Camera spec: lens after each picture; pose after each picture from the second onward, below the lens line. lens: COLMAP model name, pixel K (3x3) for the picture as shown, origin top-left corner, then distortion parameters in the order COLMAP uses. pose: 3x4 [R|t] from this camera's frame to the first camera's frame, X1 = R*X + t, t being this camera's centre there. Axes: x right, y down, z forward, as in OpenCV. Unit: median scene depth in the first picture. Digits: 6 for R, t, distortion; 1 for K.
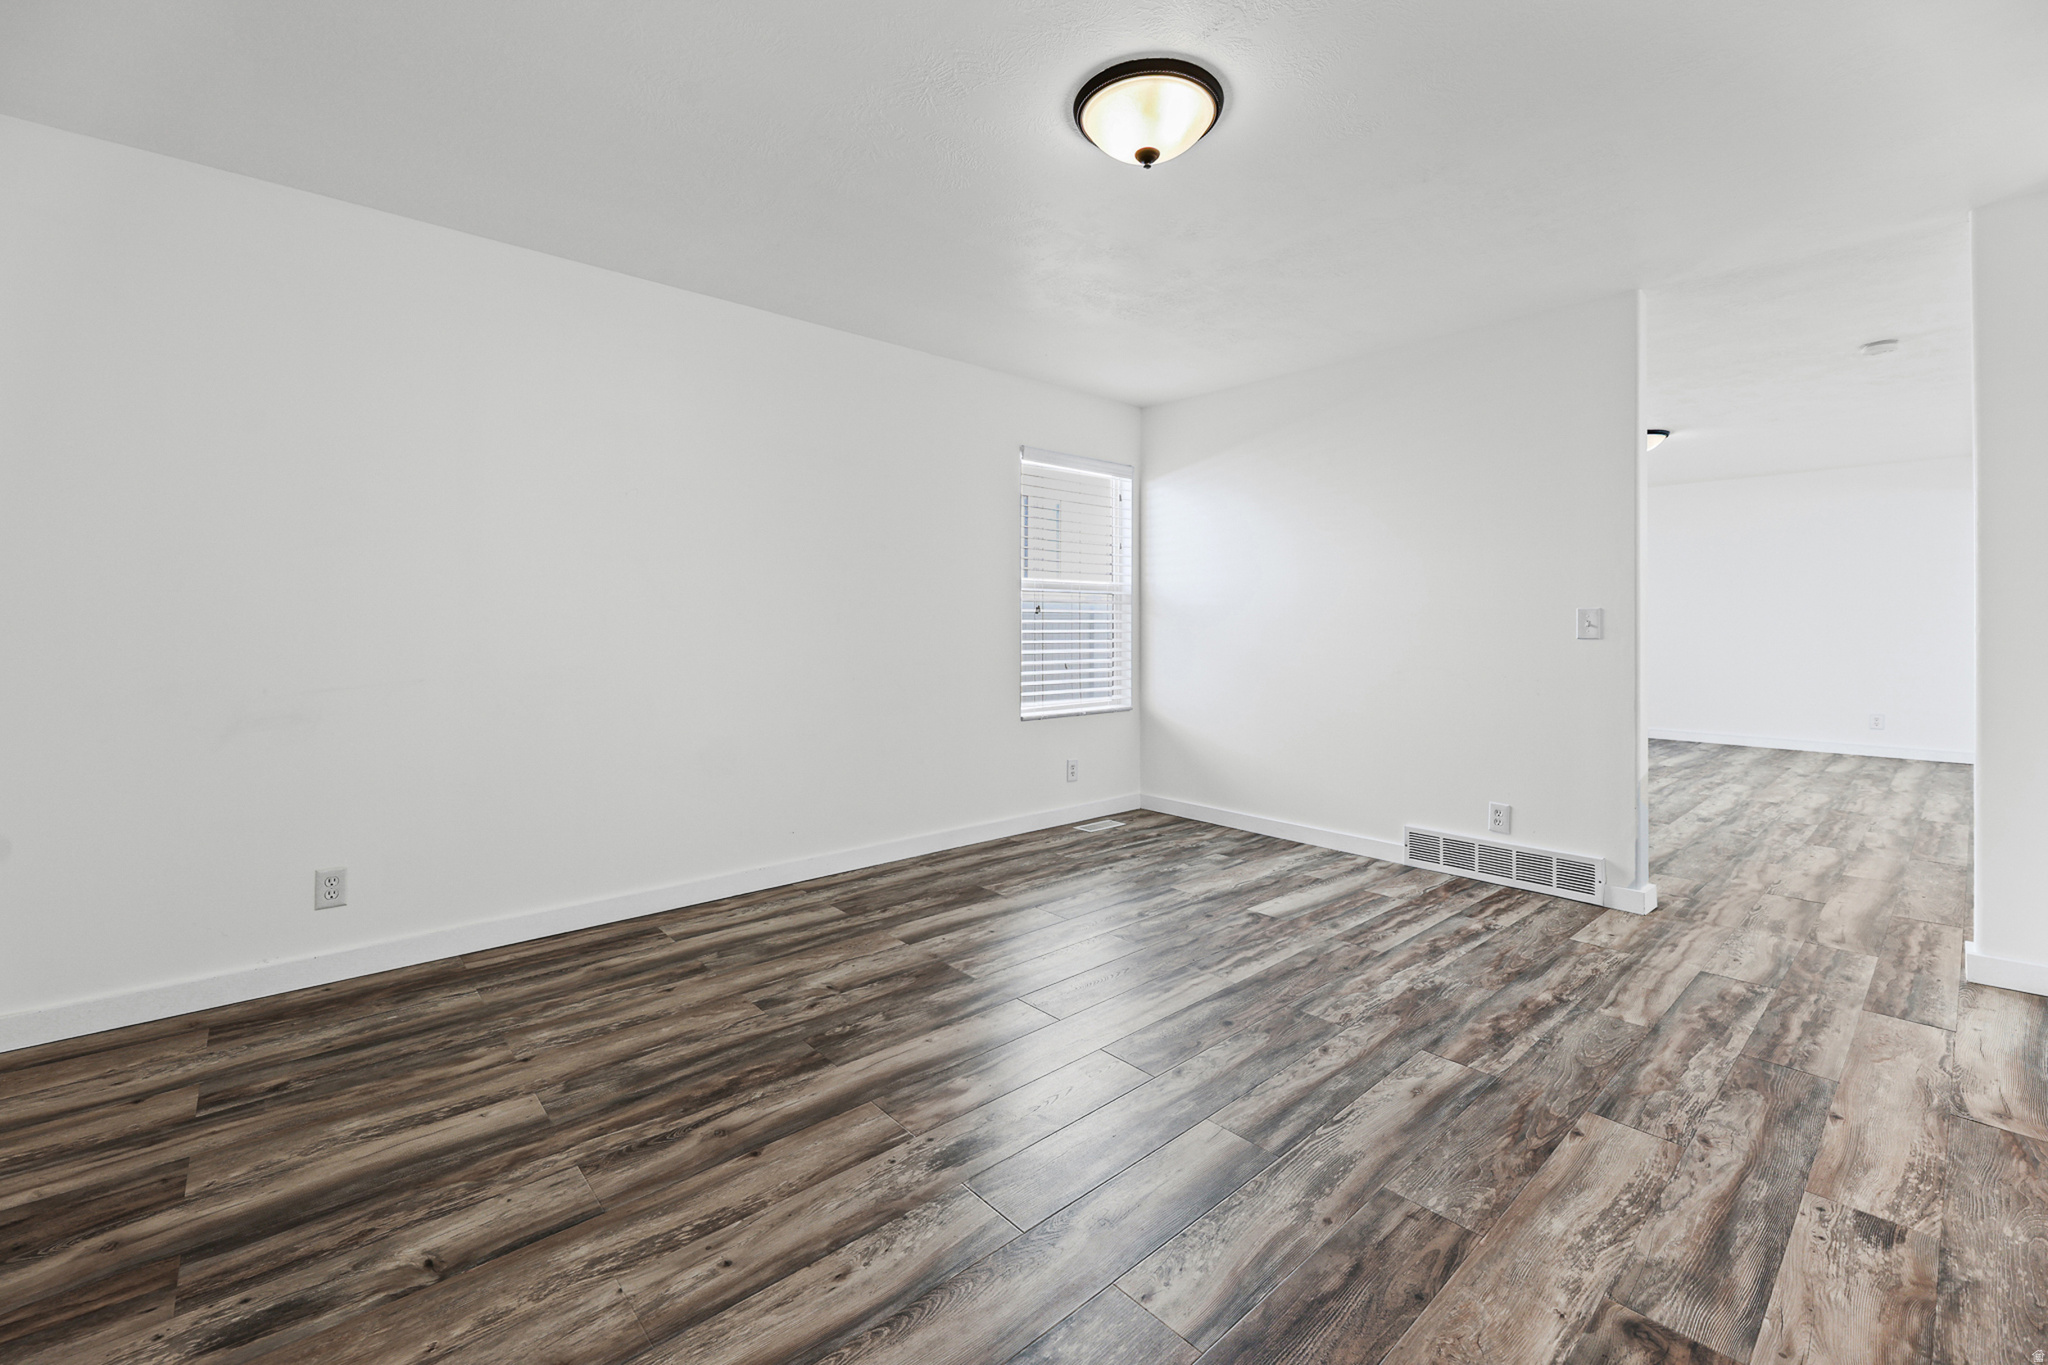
lens RADIAL K [[872.5, 0, 1009.3], [0, 872.5, 630.0], [0, 0, 1]] dist [-0.002095, -0.001264]
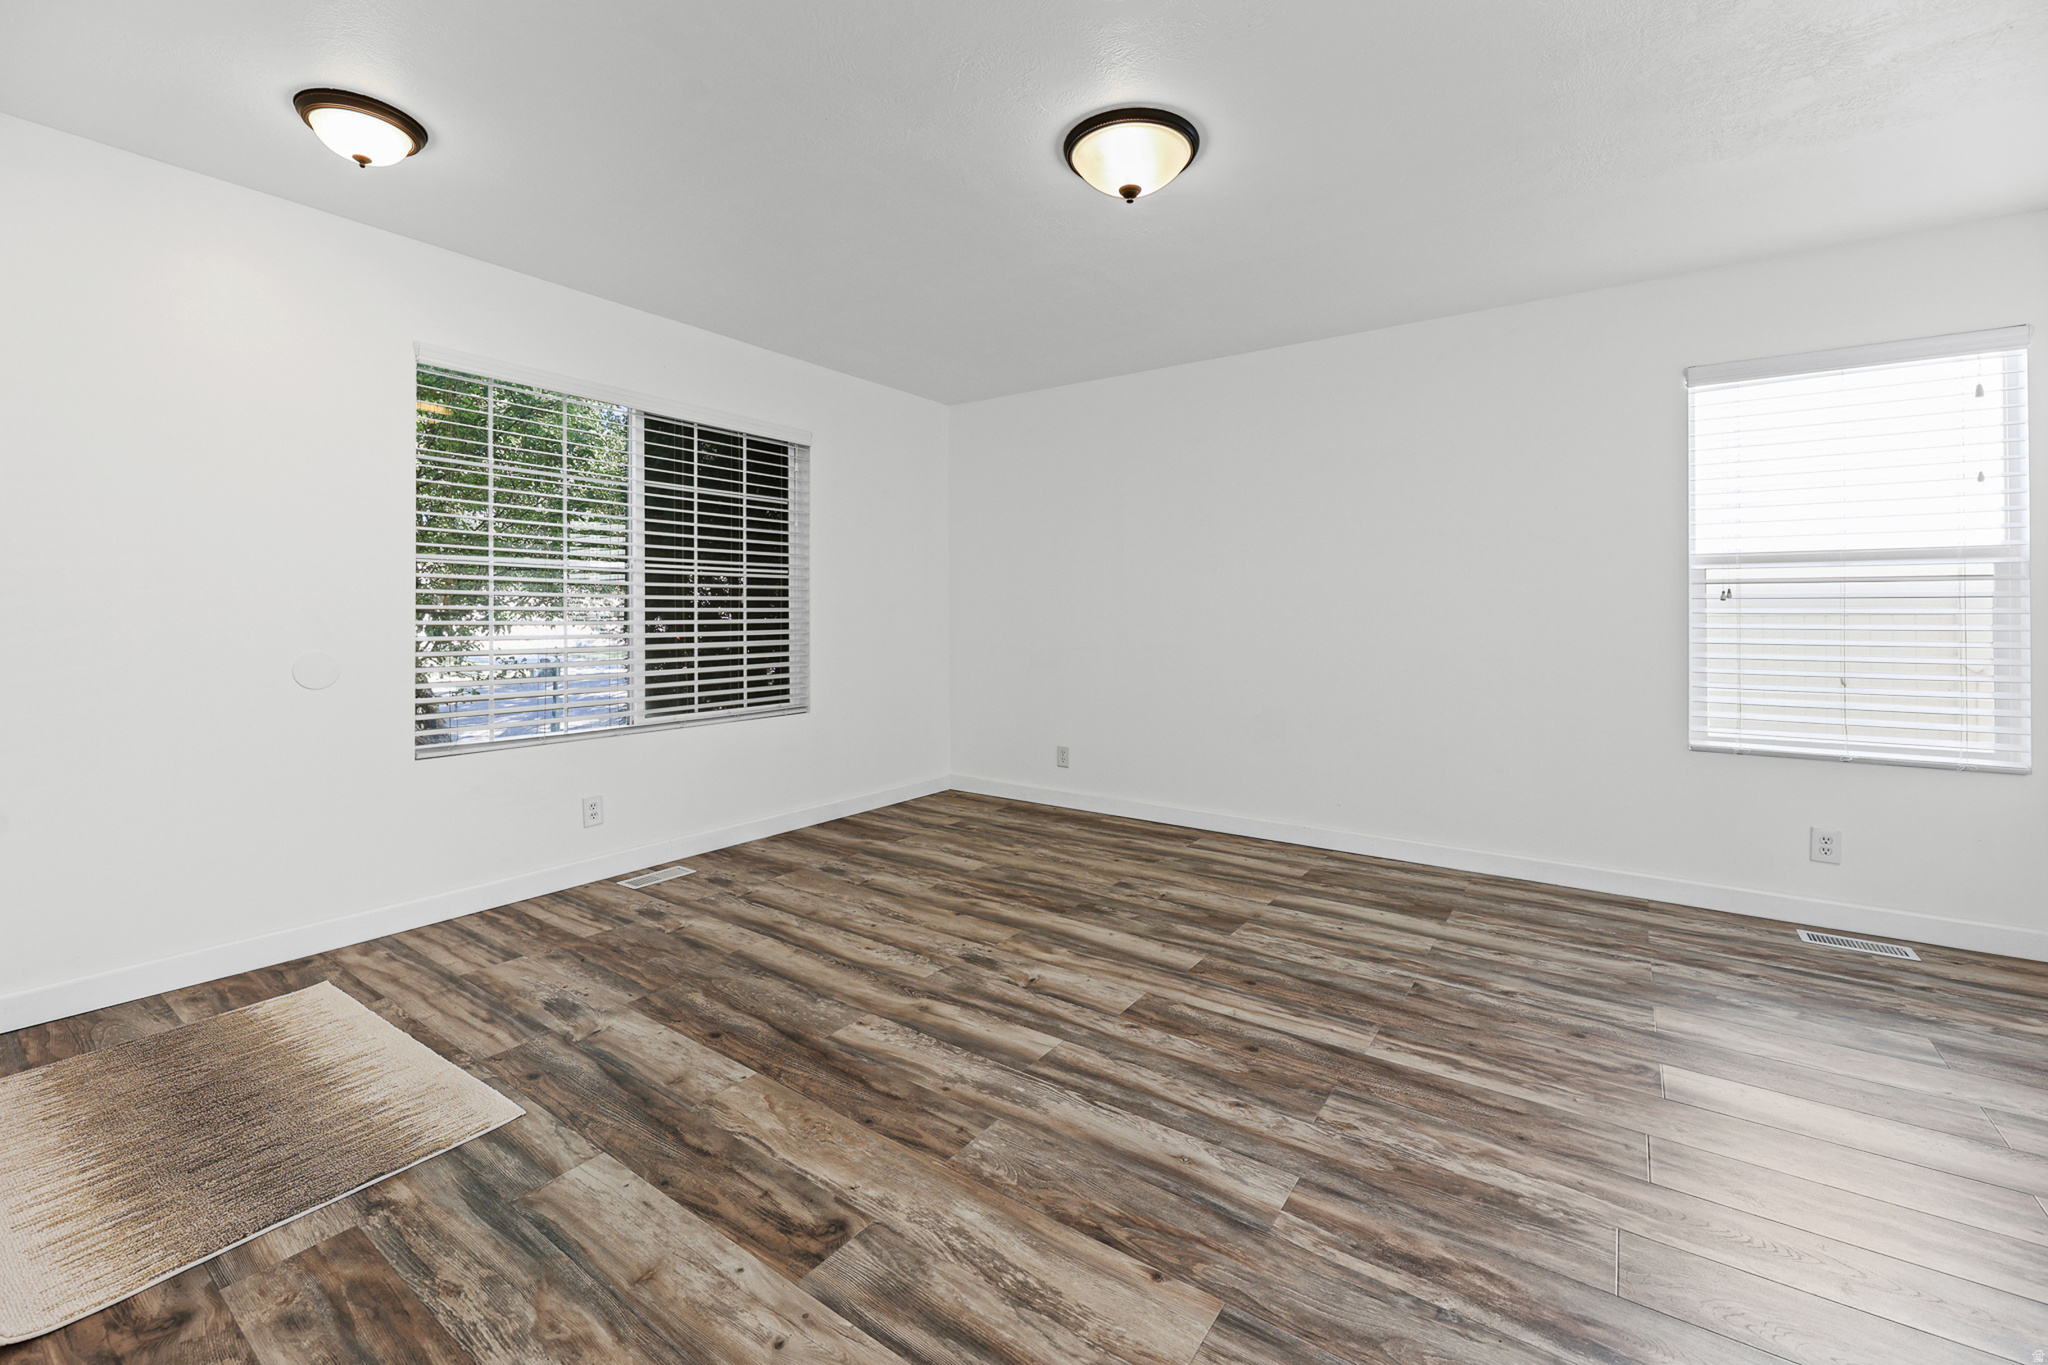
lens RADIAL K [[872.5, 0, 1034.9], [0, 872.5, 666.7], [0, 0, 1]] dist [-0.002095, -0.001264]
pose [[0.214113, 0.057593, -0.975110, 1.259493], [-0.011124, 0.998339, 0.056522, 0.003420], [0.976746, -0.001255, 0.214398, 0.687234]]
